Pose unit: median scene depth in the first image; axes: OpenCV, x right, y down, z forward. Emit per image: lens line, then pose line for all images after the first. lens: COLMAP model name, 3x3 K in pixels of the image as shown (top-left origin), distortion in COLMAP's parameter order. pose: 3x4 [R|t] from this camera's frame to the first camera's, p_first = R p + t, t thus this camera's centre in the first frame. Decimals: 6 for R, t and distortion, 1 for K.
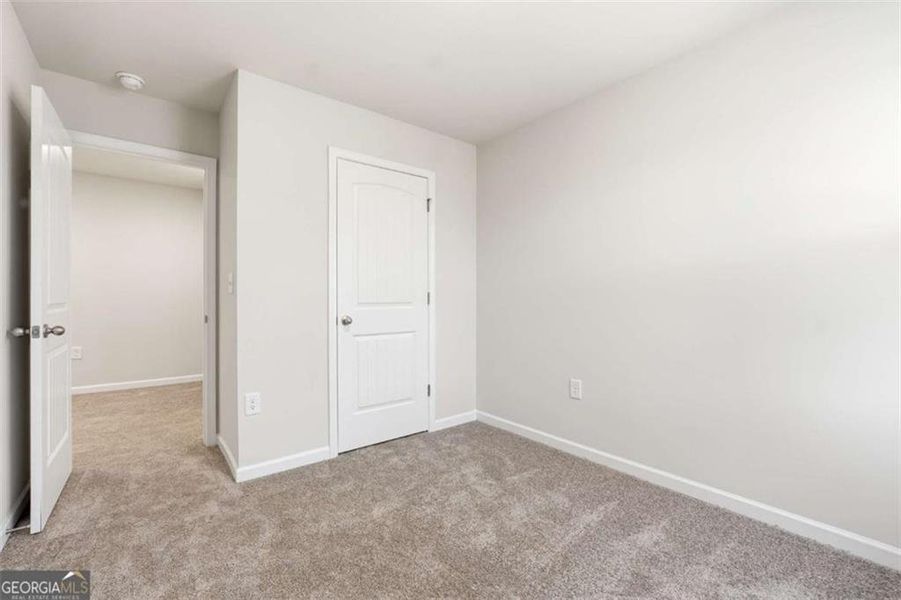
lens RADIAL K [[380.7, 0, 449.1], [0, 380.7, 289.4], [0, 0, 1]] dist [-0.006505, 0.001040]
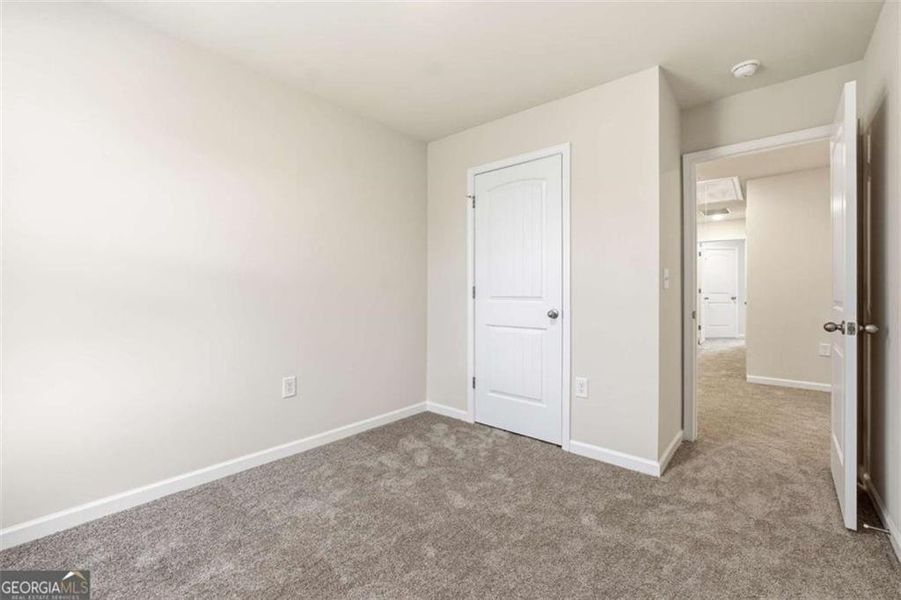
lens RADIAL K [[380.7, 0, 449.1], [0, 380.7, 289.4], [0, 0, 1]] dist [-0.006505, 0.001040]
pose [[0.198076, -0.004802, -0.980175, 0.783267], [0.012072, 0.999924, -0.002460, 0.015442], [0.980112, -0.011345, 0.198119, 0.617883]]
